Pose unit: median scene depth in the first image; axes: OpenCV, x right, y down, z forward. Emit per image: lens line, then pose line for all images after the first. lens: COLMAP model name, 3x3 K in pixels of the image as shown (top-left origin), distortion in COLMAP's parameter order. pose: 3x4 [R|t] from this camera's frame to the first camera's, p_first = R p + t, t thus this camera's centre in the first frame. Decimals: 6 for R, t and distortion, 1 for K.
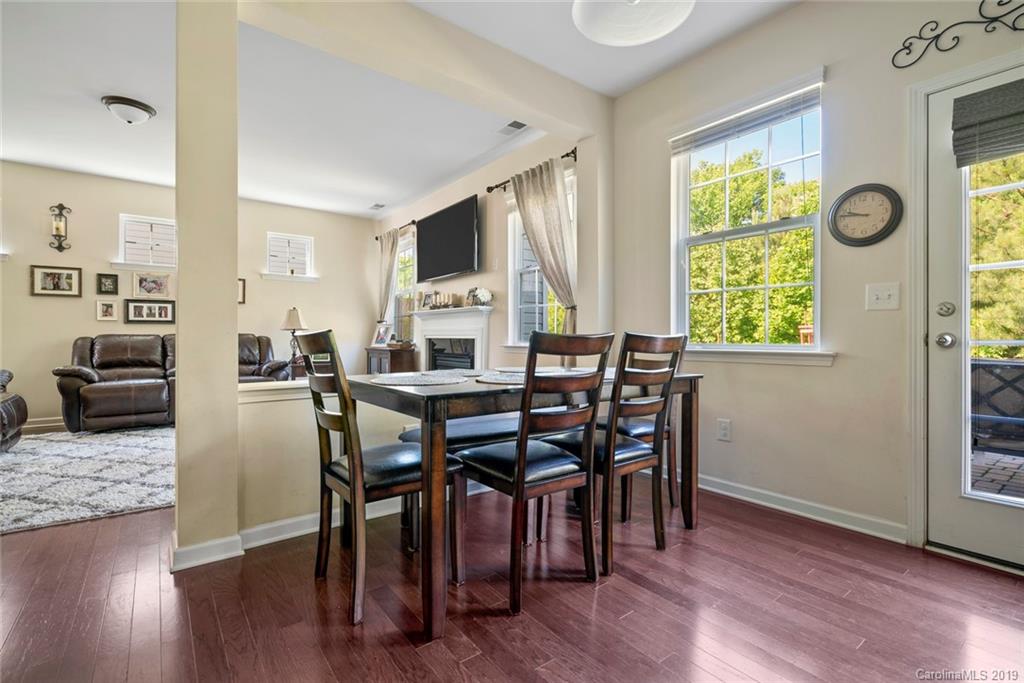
lens RADIAL K [[469.8, 0, 513.3], [0, 469.8, 338.5], [0, 0, 1]] dist [-0.003344, 0.000021]
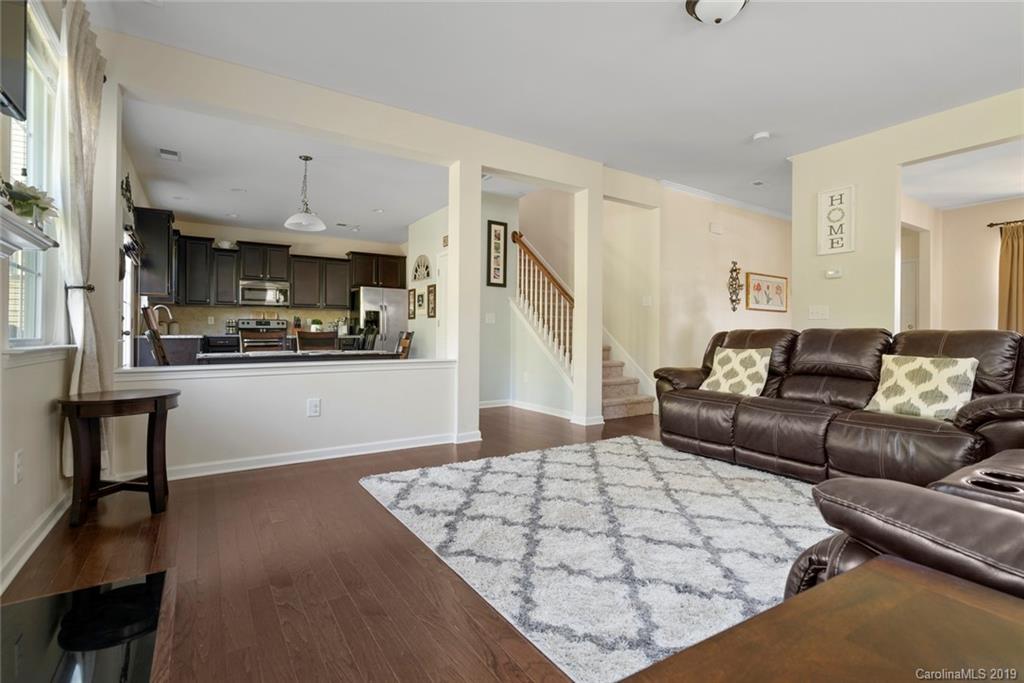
lens RADIAL K [[478.0, 0, 515.6], [0, 478.0, 333.7], [0, 0, 1]] dist [-0.001695, -0.000014]
pose [[-0.997436, -0.007120, 0.071205, -0.422690], [-0.007184, 0.999974, -0.000645, -0.002213], [-0.071199, -0.001154, -0.997461, 1.256595]]
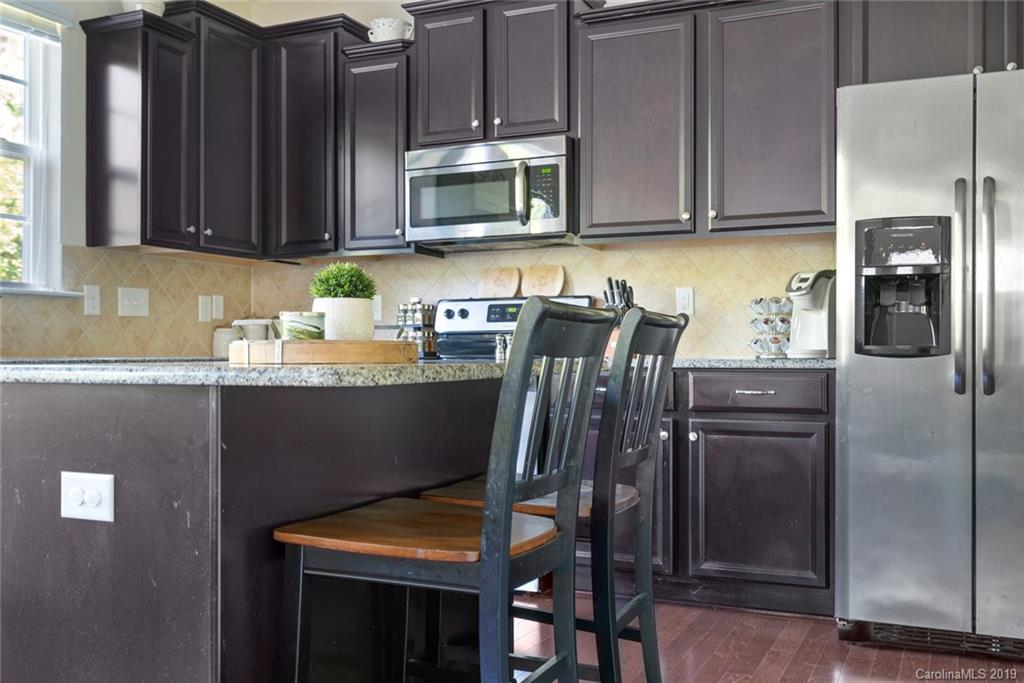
lens RADIAL K [[1016.9, 0, 508.7], [0, 1016.9, 341.9], [0, 0, 1]] dist [0.011044, -0.000783]
pose [[-0.467598, 0.006007, 0.883921, -0.224318], [-0.001283, 0.999971, -0.007475, -0.000333], [-0.883941, -0.004629, -0.467576, 0.081895]]
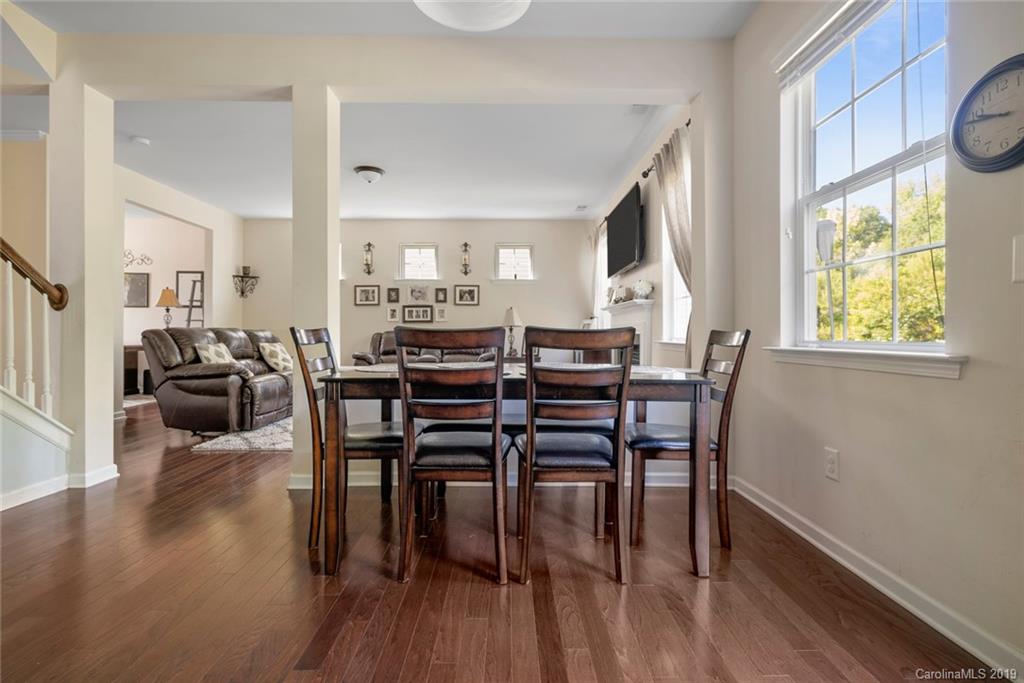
lens RADIAL K [[471.7, 0, 509.9], [0, 471.7, 333.6], [0, 0, 1]] dist [-0.000925, 0.000196]
pose [[0.798086, -0.000873, -0.602543, 0.279607], [0.000224, 0.999999, -0.001153, 0.000980], [0.602544, 0.000785, 0.798085, 0.084047]]
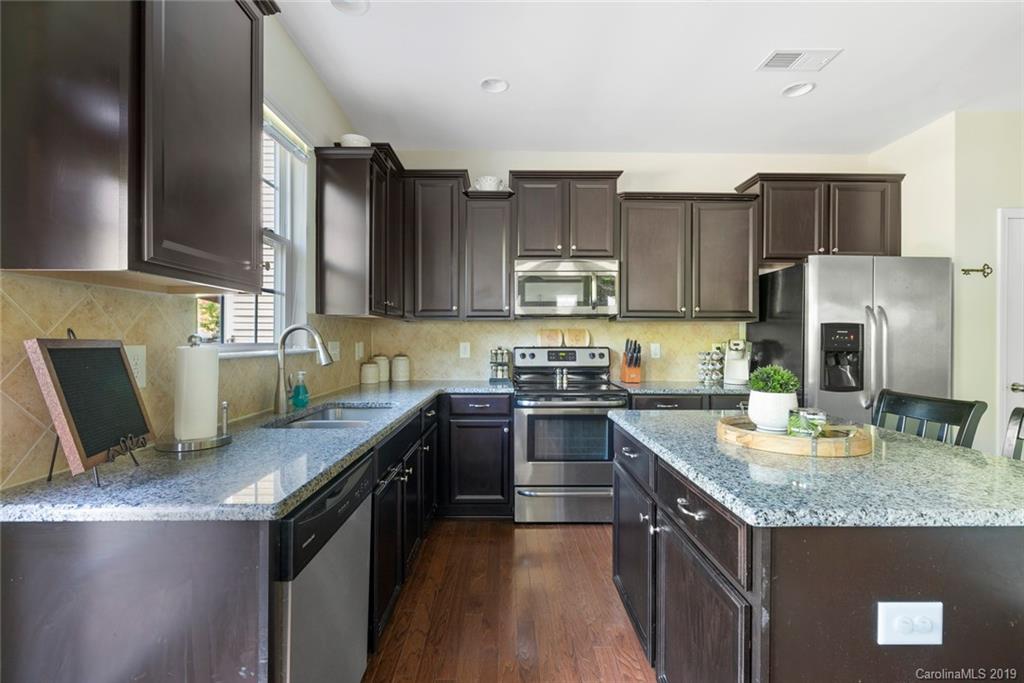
lens RADIAL K [[467.8, 0, 512.0], [0, 467.8, 341.5], [0, 0, 1]] dist [-0.002950, 0.000400]
pose [[-0.802642, -0.009430, 0.596386, 0.201544], [-0.006772, 0.999955, 0.006697, -0.059794], [-0.596422, 0.001337, -0.802670, 0.290429]]
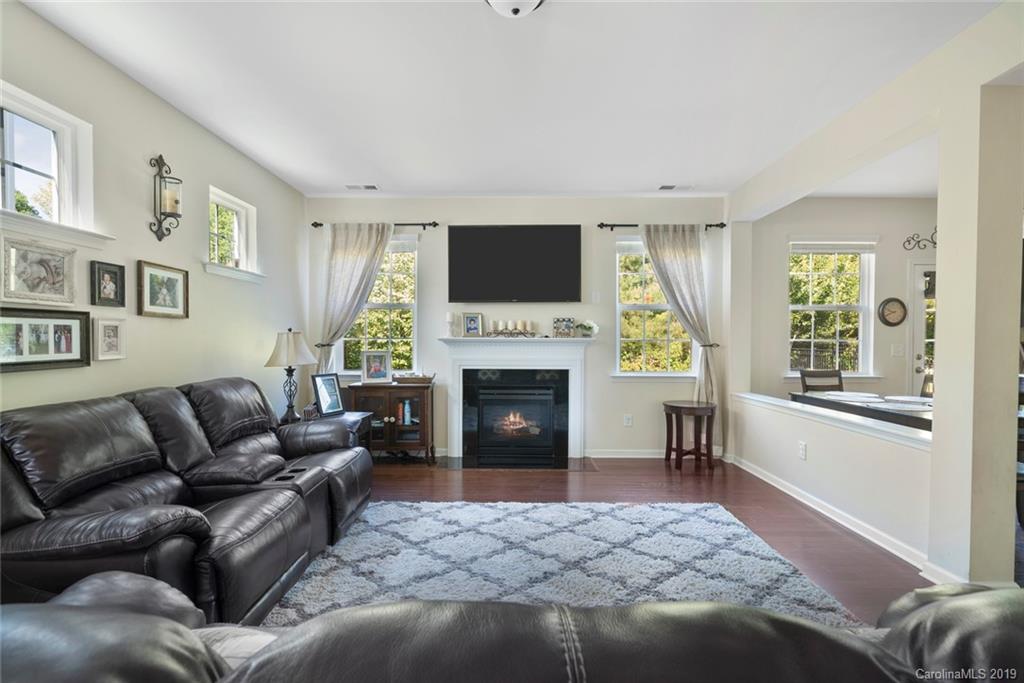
lens RADIAL K [[462.0, 0, 514.1], [0, 462.0, 349.4], [0, 0, 1]] dist [-0.003074, 0.000050]
pose [[0.613256, -0.017283, 0.789696, -0.911626], [-0.002086, 0.999722, 0.023499, -0.063830], [-0.789882, -0.016058, 0.613049, 0.492126]]
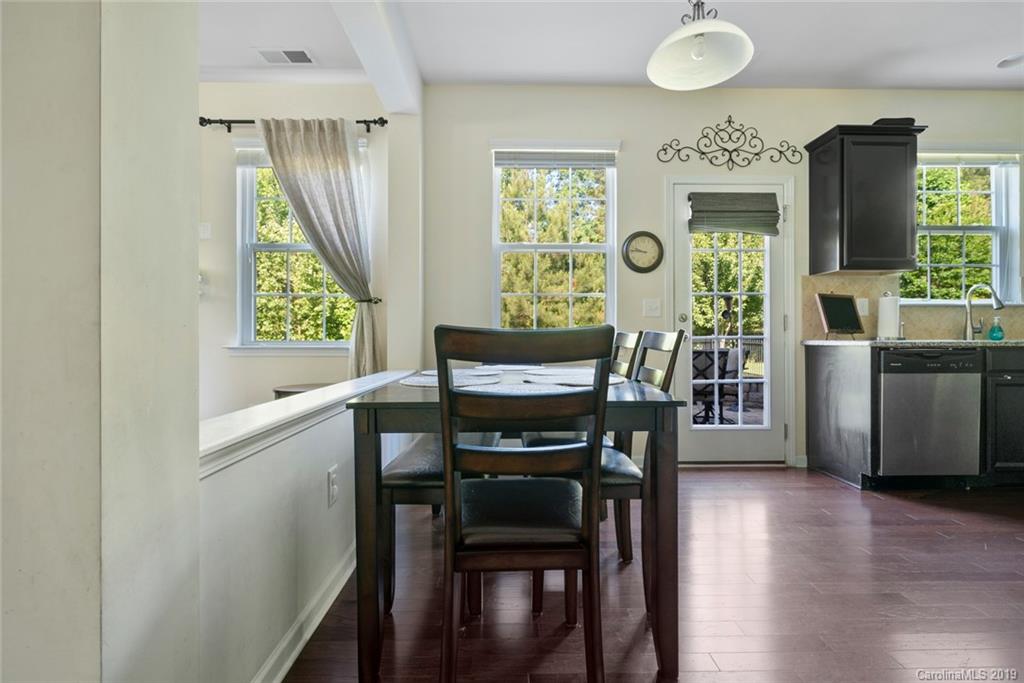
lens RADIAL K [[464.7, 0, 514.2], [0, 464.7, 334.5], [0, 0, 1]] dist [-0.001610, 0.000027]
pose [[0.593172, 0.000312, 0.805076, -0.307190], [0.001891, 0.999997, -0.001781, -0.000944], [-0.805074, 0.002579, 0.593169, 0.211089]]
